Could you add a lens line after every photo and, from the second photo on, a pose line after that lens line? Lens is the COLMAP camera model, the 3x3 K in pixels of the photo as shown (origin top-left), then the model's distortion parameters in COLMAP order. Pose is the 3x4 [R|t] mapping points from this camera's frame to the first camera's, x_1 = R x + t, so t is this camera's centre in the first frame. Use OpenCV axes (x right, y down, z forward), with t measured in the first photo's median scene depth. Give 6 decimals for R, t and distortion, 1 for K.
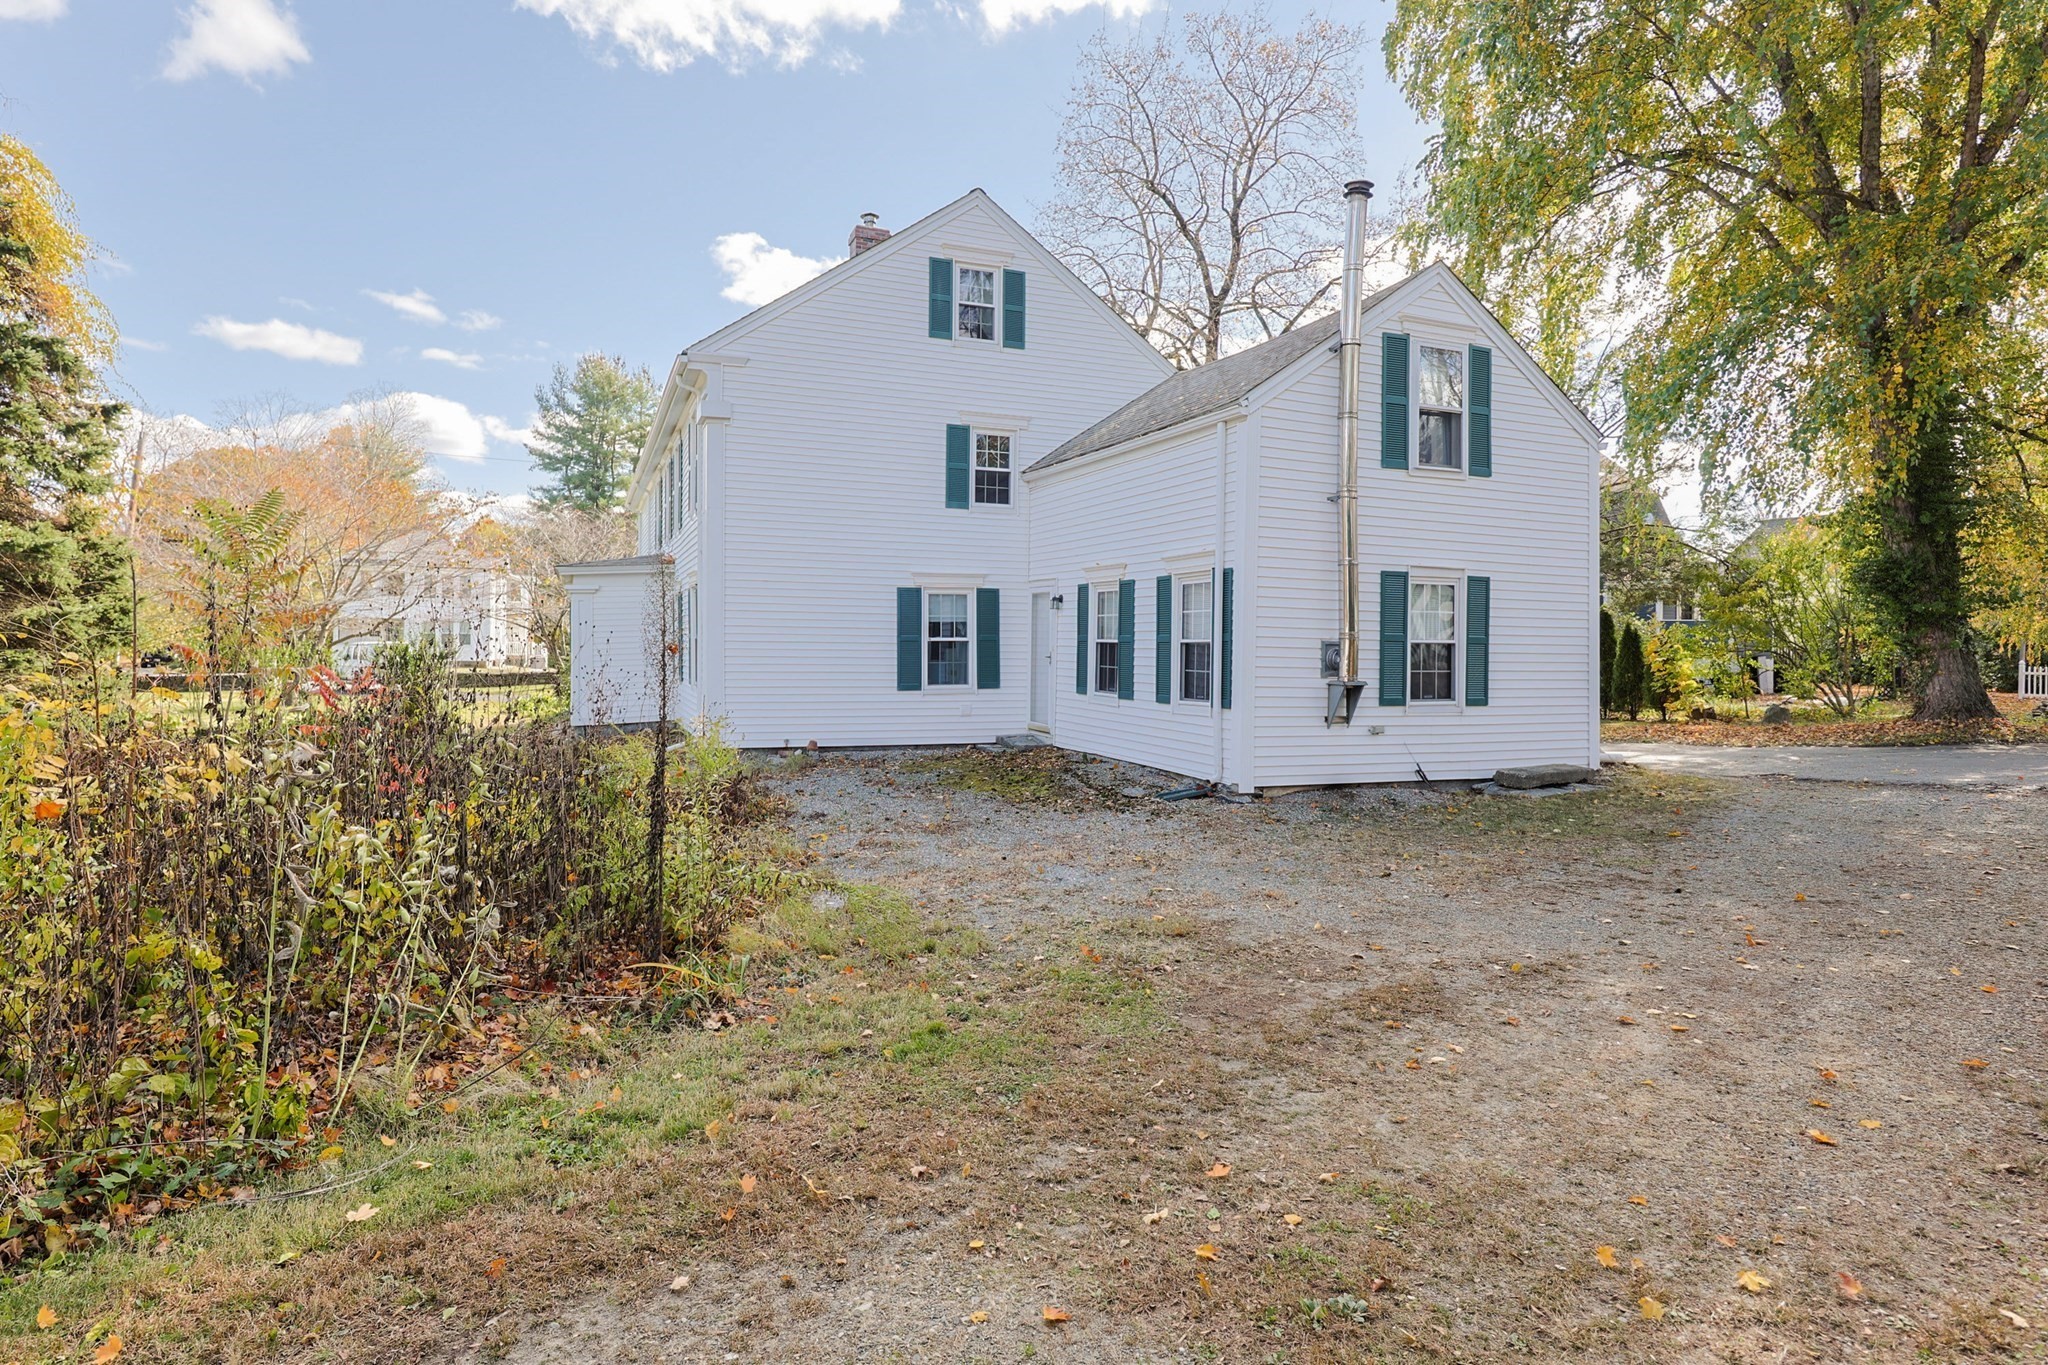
lens RADIAL K [[1112.9, 0, 1023.4], [0, 1112.9, 665.4], [0, 0, 1]] dist [0.000129, 0.001023]
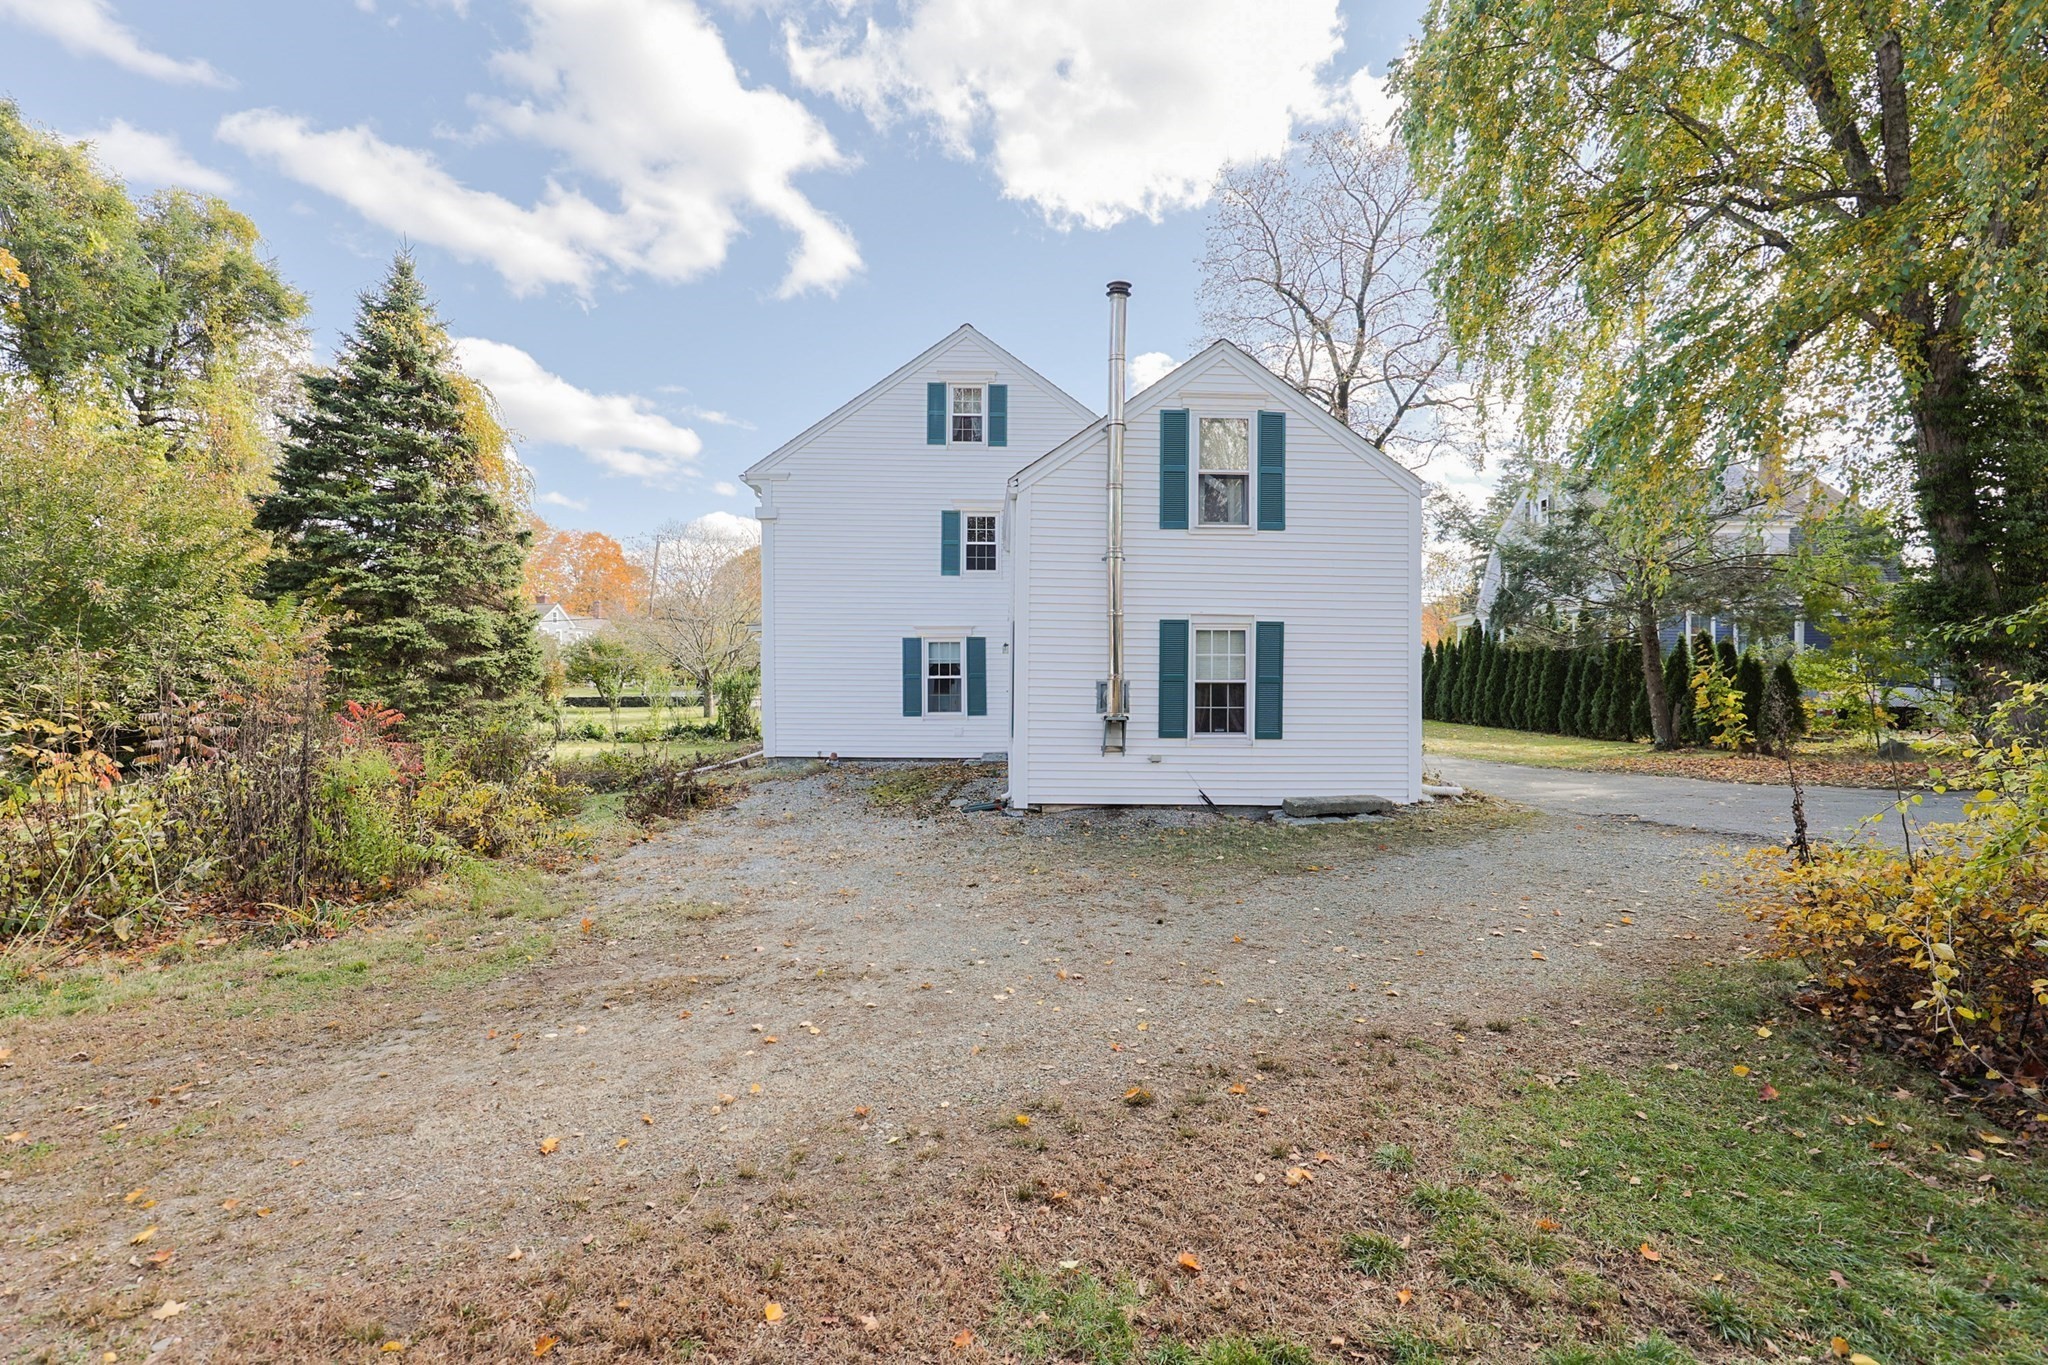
lens RADIAL K [[868.0, 0, 1024.7], [0, 868.0, 693.9], [0, 0, 1]] dist [-0.001166, -0.000644]
pose [[0.937194, 0.004158, -0.348785, 0.375697], [-0.001817, 0.999974, 0.007038, -0.011031], [0.348805, -0.005963, 0.937176, 0.087481]]
